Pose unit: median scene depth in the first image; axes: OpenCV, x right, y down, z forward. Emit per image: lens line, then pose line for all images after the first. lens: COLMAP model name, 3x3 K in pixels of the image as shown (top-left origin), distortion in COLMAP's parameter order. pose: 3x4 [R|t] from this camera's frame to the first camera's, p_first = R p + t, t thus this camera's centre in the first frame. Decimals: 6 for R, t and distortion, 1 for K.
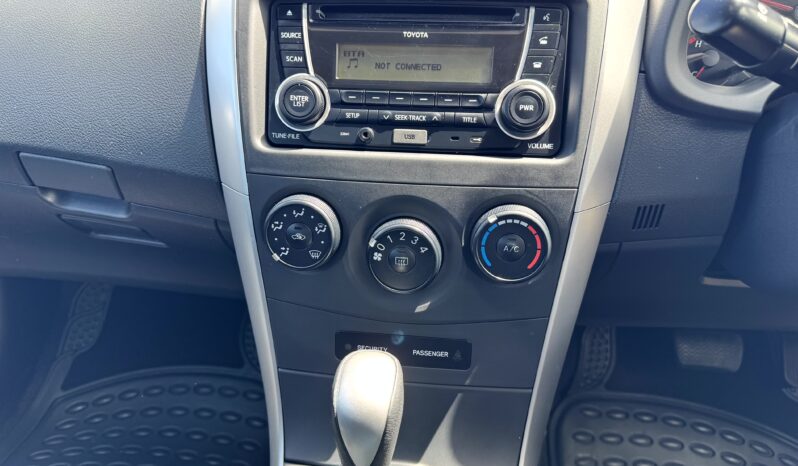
lens RADIAL K [[554.7, 0, 409.8], [0, 554.7, 232.8], [0, 0, 1]] dist [0.028256, -0.000931]
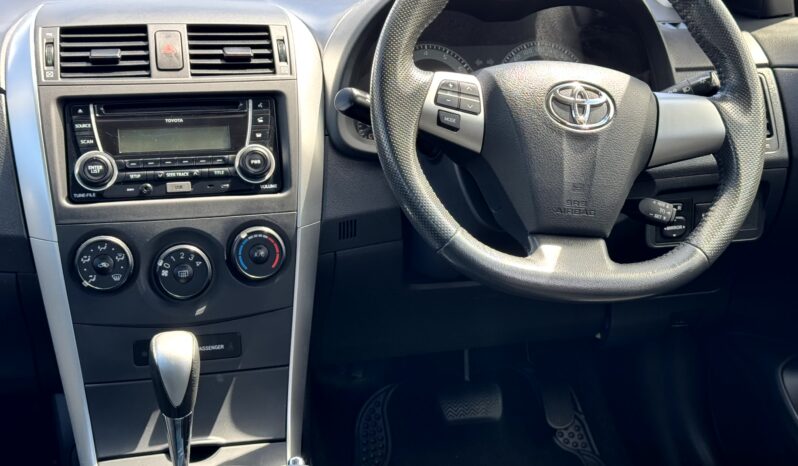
lens RADIAL K [[1159.9, 0, 399.0], [0, 1159.9, 233.0], [0, 0, 1]] dist [0.039331, 0.043631]
pose [[0.936501, -0.084752, 0.340268, -0.493961], [0.170354, 0.958113, -0.230215, 0.721460], [-0.306504, 0.273563, 0.911712, -1.859508]]
